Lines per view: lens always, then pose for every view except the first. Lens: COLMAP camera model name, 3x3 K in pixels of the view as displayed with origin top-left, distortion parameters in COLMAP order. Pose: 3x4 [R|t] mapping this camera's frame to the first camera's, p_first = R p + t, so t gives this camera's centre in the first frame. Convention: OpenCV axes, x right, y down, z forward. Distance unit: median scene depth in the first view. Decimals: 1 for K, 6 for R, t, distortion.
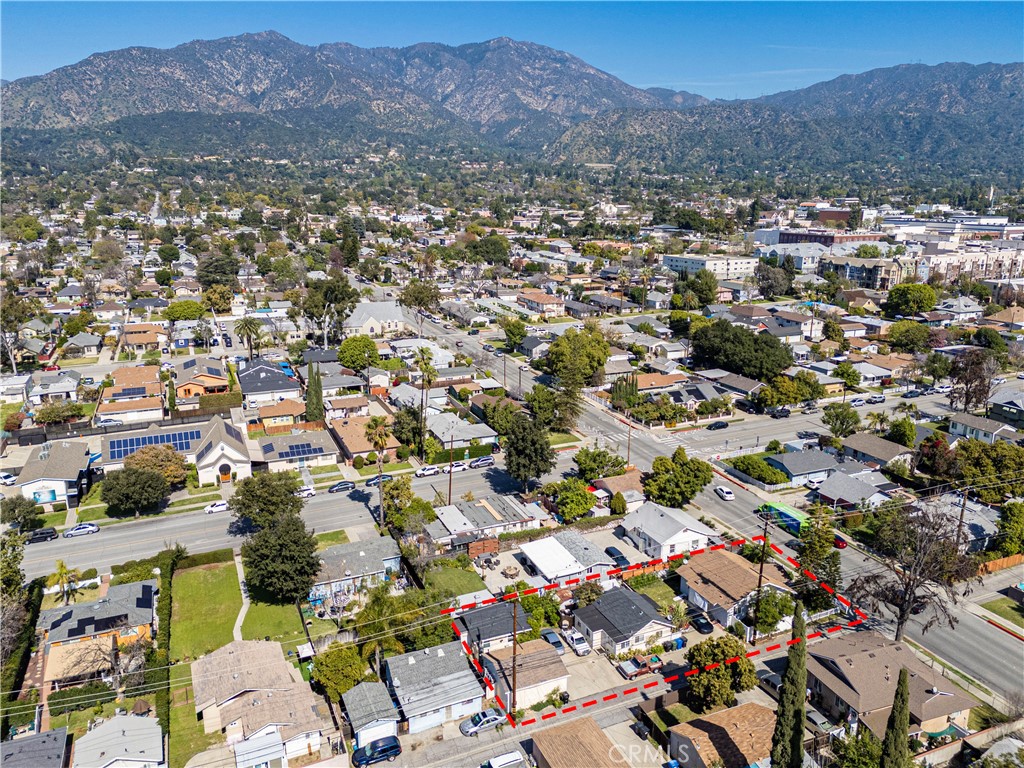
lens RADIAL K [[747.3, 0, 512.0], [0, 747.3, 384.0], [0, 0, 1]] dist [0.088801, -0.096653]
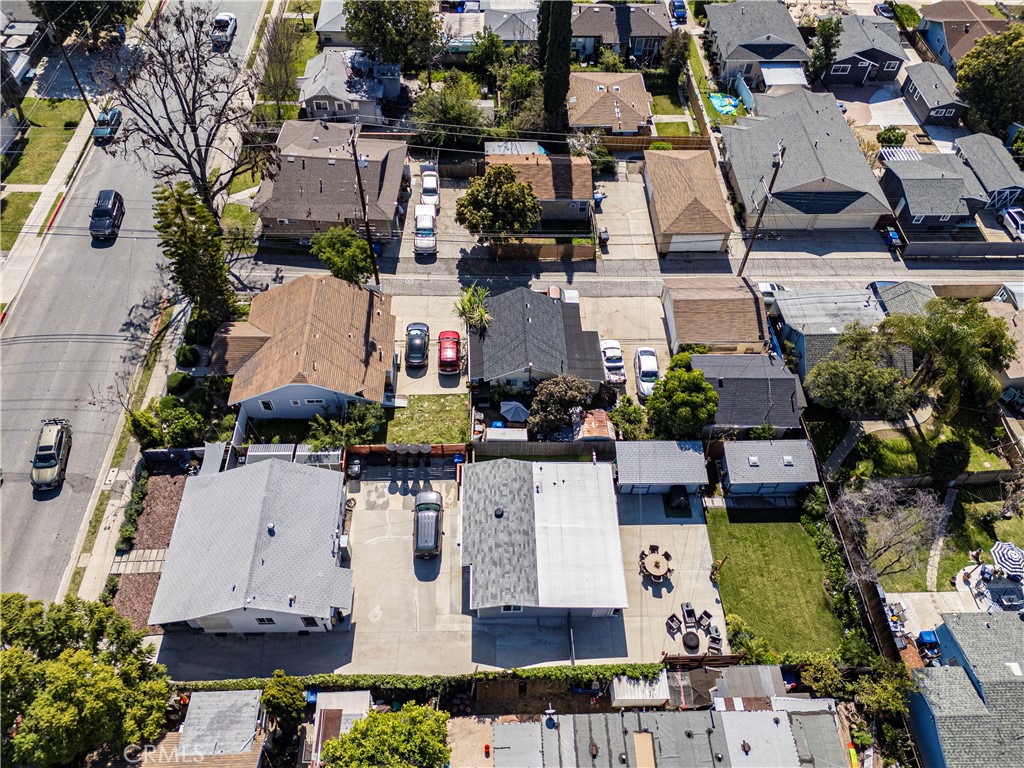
lens RADIAL K [[747.3, 0, 512.0], [0, 747.3, 384.0], [0, 0, 1]] dist [0.088801, -0.096653]
pose [[-0.929233, -0.311210, 0.199185, 0.015834], [0.062789, 0.398235, 0.915132, -0.157991], [-0.364121, 0.862877, -0.350512, 0.728819]]
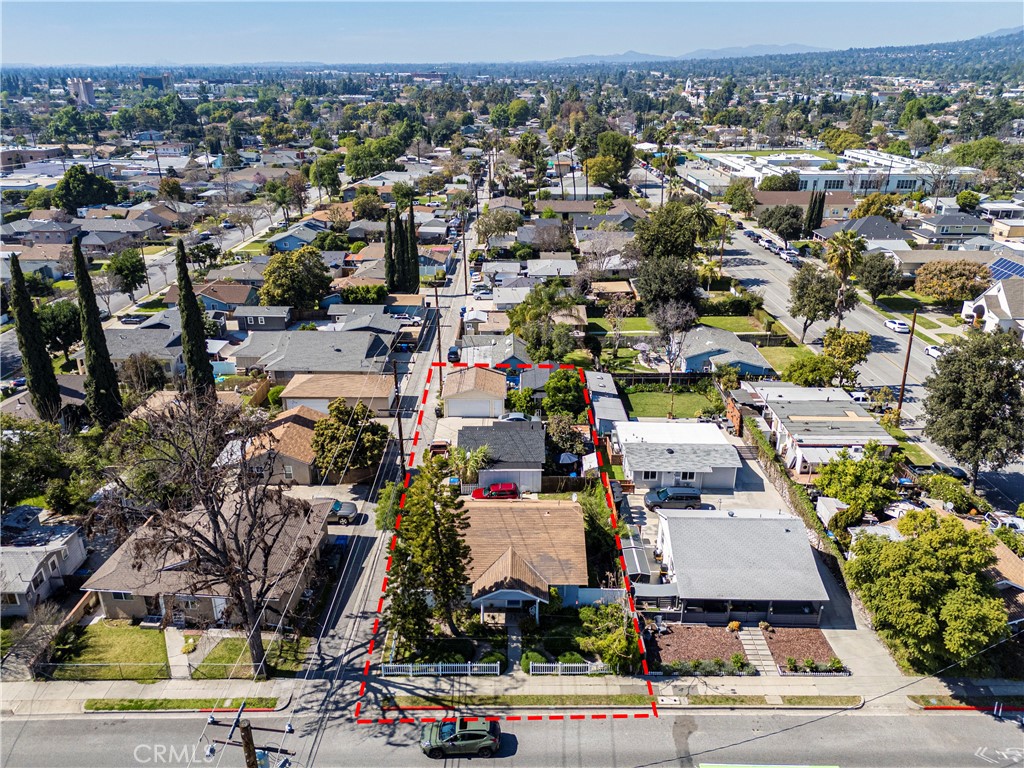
lens RADIAL K [[747.3, 0, 512.0], [0, 747.3, 384.0], [0, 0, 1]] dist [0.088801, -0.096653]
pose [[-0.404419, 0.343406, -0.847654, 0.461917], [-0.237459, 0.855618, 0.459924, -0.067081], [0.883209, 0.387285, -0.264484, 0.687353]]
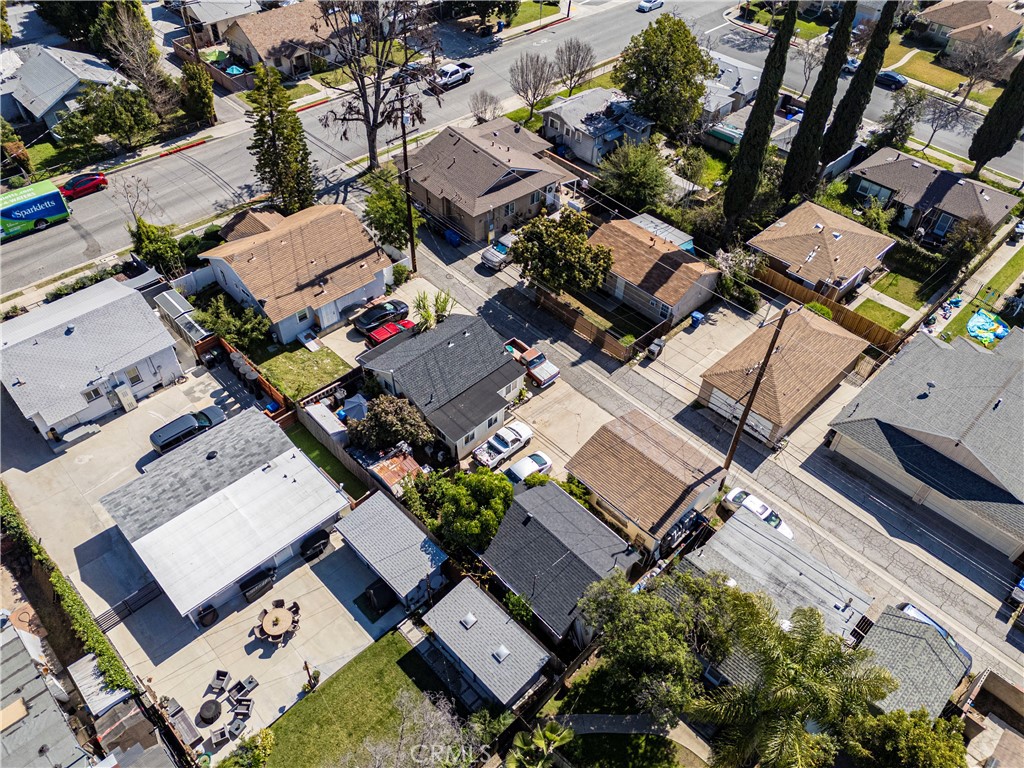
lens RADIAL K [[747.3, 0, 512.0], [0, 747.3, 384.0], [0, 0, 1]] dist [0.088801, -0.096653]
pose [[-0.356102, -0.677329, 0.643752, -0.140093], [0.206403, 0.614883, 0.761129, -0.063720], [-0.911367, 0.403912, -0.079158, 0.576771]]
